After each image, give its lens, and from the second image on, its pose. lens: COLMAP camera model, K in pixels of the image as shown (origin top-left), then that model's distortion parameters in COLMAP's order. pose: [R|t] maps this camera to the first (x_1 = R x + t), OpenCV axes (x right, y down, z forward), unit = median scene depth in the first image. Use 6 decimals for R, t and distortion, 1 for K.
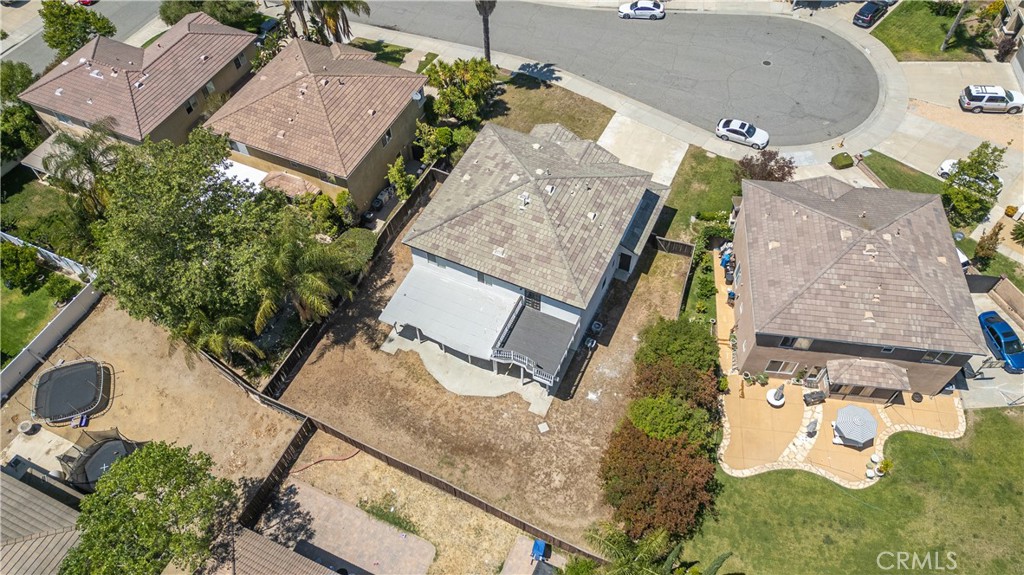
lens RADIAL K [[709.1, 0, 516.4], [0, 709.1, 291.6], [0, 0, 1]] dist [0.073516, -0.065056]
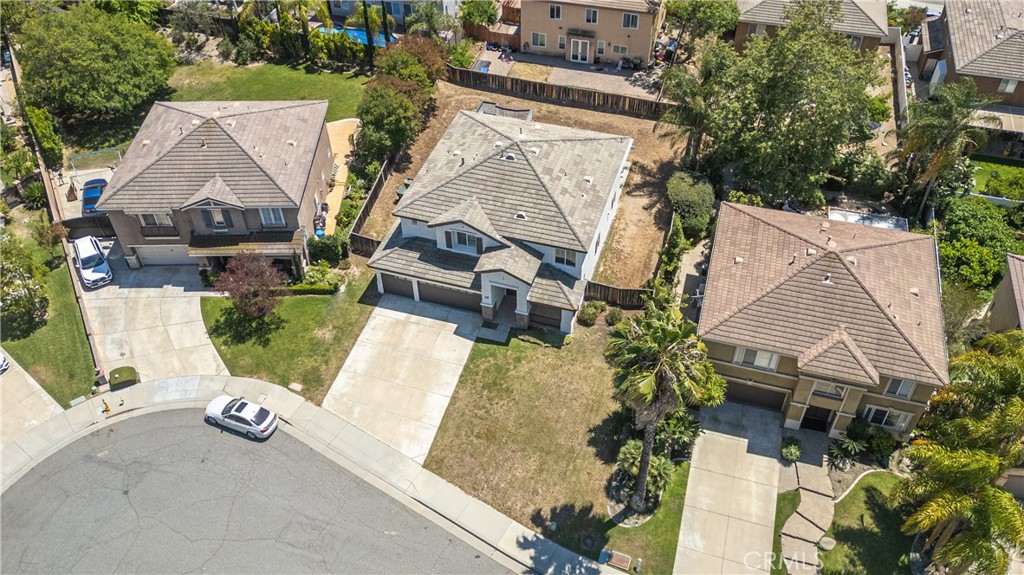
lens RADIAL K [[805.2, 0, 511.0], [0, 805.2, 268.2], [0, 0, 1]] dist [0.098610, -0.107570]
pose [[-0.991762, 0.097804, -0.082714, 0.137429], [-0.093823, -0.115056, 0.988918, -1.250704], [0.087204, 0.988532, 0.123284, 0.982607]]
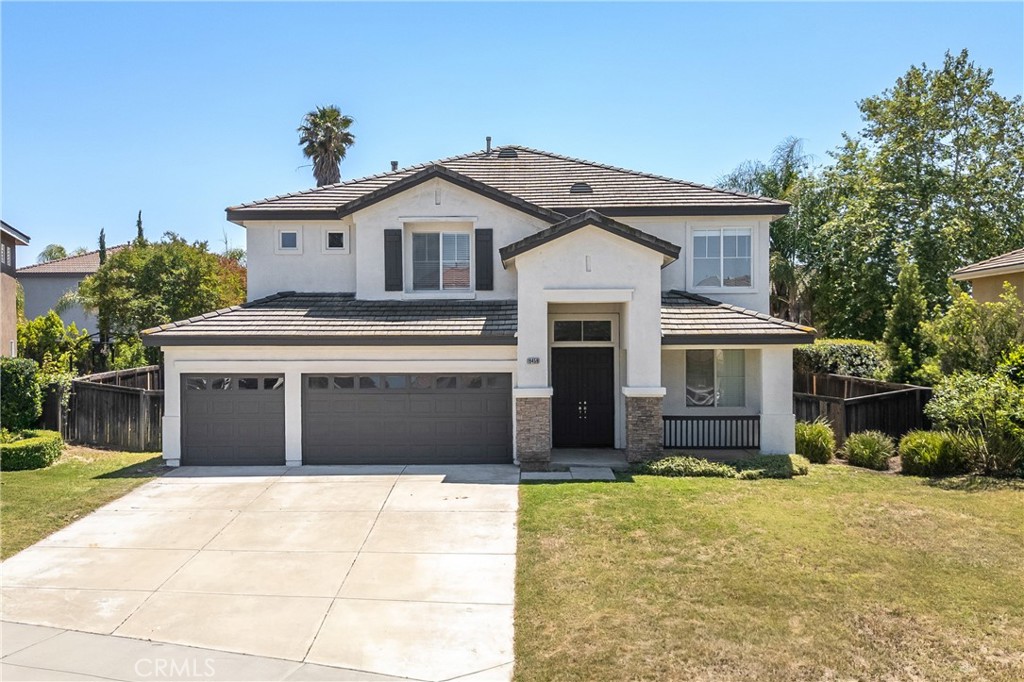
lens RADIAL K [[1014.4, 0, 499.4], [0, 1014.4, 344.9], [0, 0, 1]] dist [0.095936, -0.175235]
pose [[-0.918635, 0.005274, -0.395071, 0.272232], [-0.315261, 0.592934, 0.740972, -0.535634], [0.238159, 0.805234, -0.543027, 1.376226]]
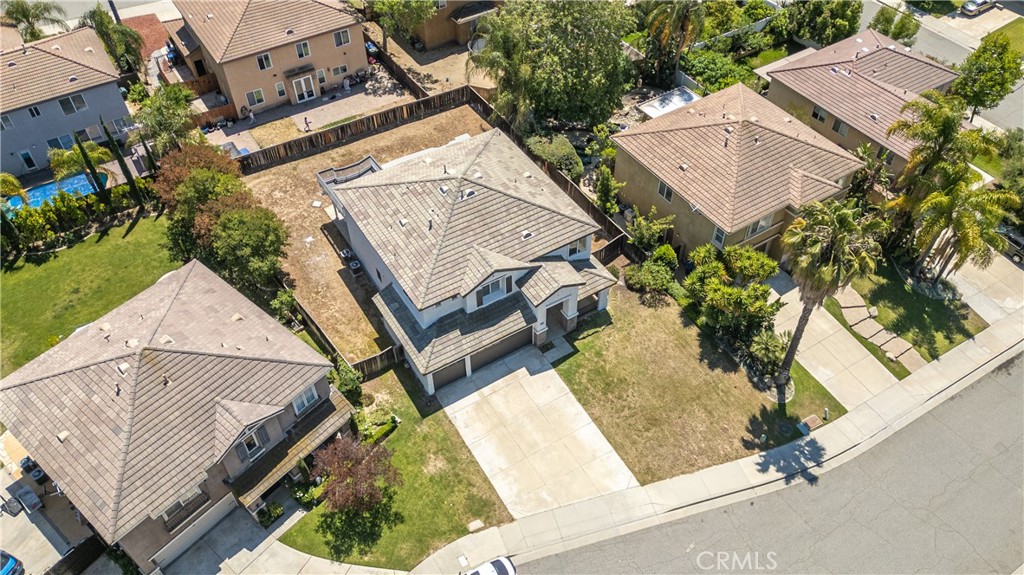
lens RADIAL K [[805.2, 0, 511.0], [0, 805.2, 268.2], [0, 0, 1]] dist [0.098610, -0.107570]
pose [[-0.551245, 0.599547, -0.580235, 0.666179], [-0.665710, 0.103162, 0.739045, -0.957773], [0.502950, 0.793663, 0.342257, 0.716271]]
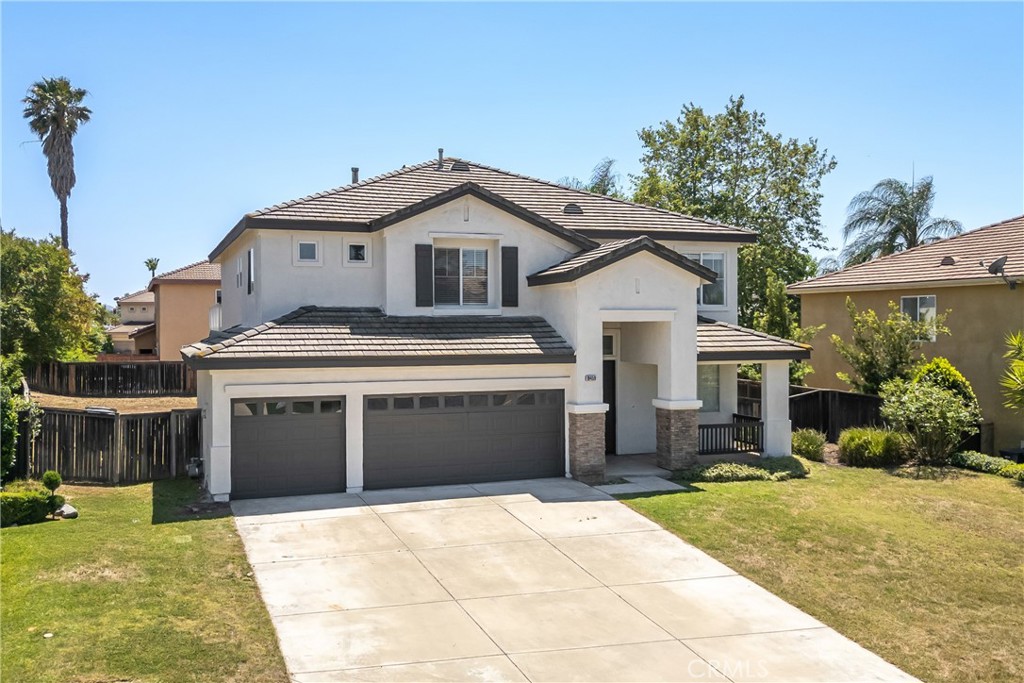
lens RADIAL K [[968.1, 0, 511.8], [0, 968.1, 322.6], [0, 0, 1]] dist [0.083102, -0.111526]
pose [[-0.699537, 0.002761, -0.714591, 0.423689], [-0.573642, 0.594142, 0.563853, -0.452732], [0.426125, 0.804356, -0.414040, 1.293234]]
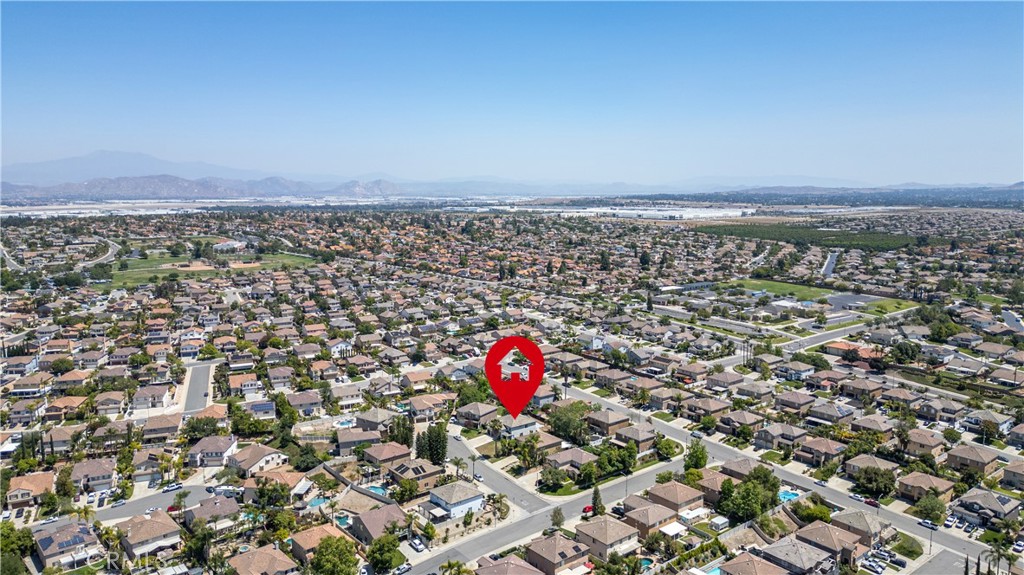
lens RADIAL K [[709.1, 0, 516.4], [0, 709.1, 291.6], [0, 0, 1]] dist [0.073516, -0.065056]
pose [[-0.888459, -0.065810, 0.454214, -2.561805], [0.370519, 0.481184, 0.794467, -5.237227], [-0.270845, 0.874146, -0.403128, 2.409627]]
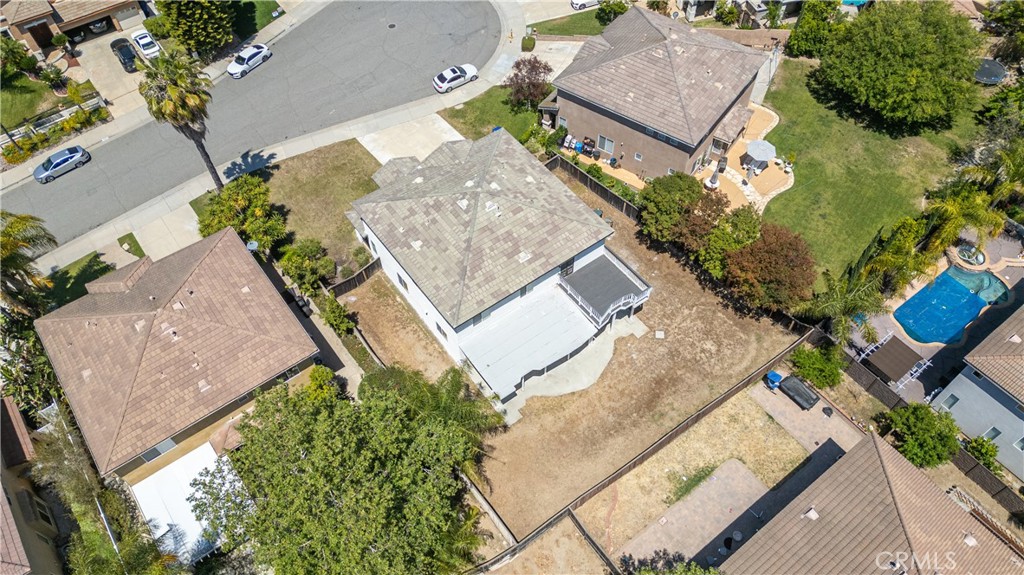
lens RADIAL K [[709.1, 0, 516.4], [0, 709.1, 291.6], [0, 0, 1]] dist [0.073516, -0.065056]
pose [[0.478469, -0.709912, 0.516809, -0.543098], [0.712003, 0.658111, 0.244829, -0.258127], [-0.513925, 0.250826, 0.820346, 0.176456]]
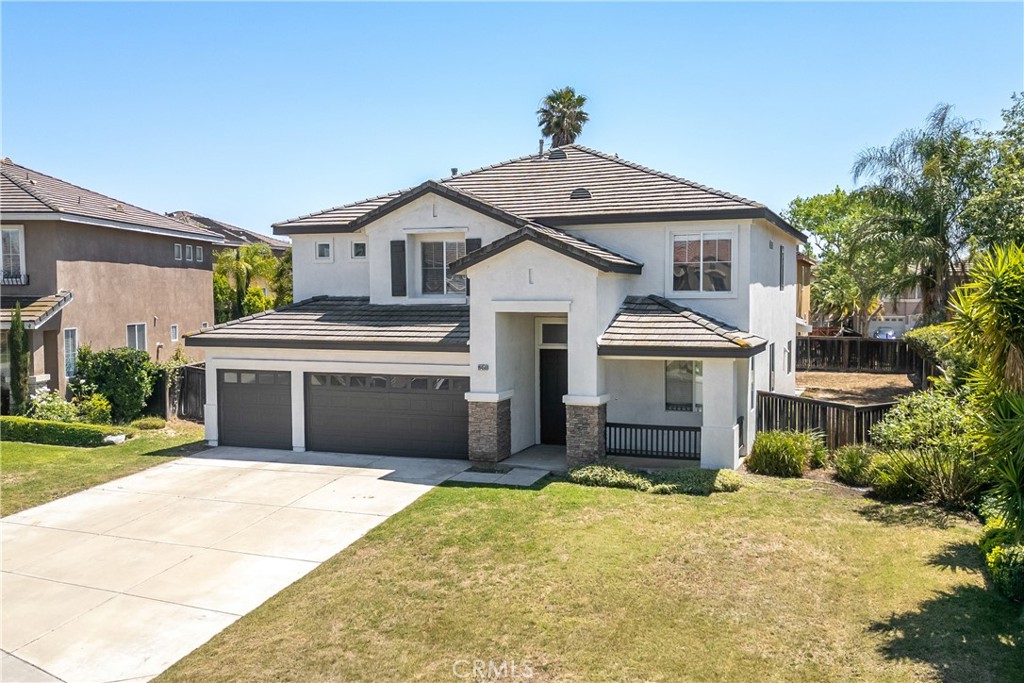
lens RADIAL K [[945.8, 0, 512.0], [0, 945.8, 341.5], [0, 0, 1]] dist [0.082566, -0.132174]
pose [[-0.997941, 0.010073, -0.063337, 0.099690], [-0.047421, 0.549003, 0.834474, -0.583490], [0.043178, 0.835760, -0.547395, 1.377117]]
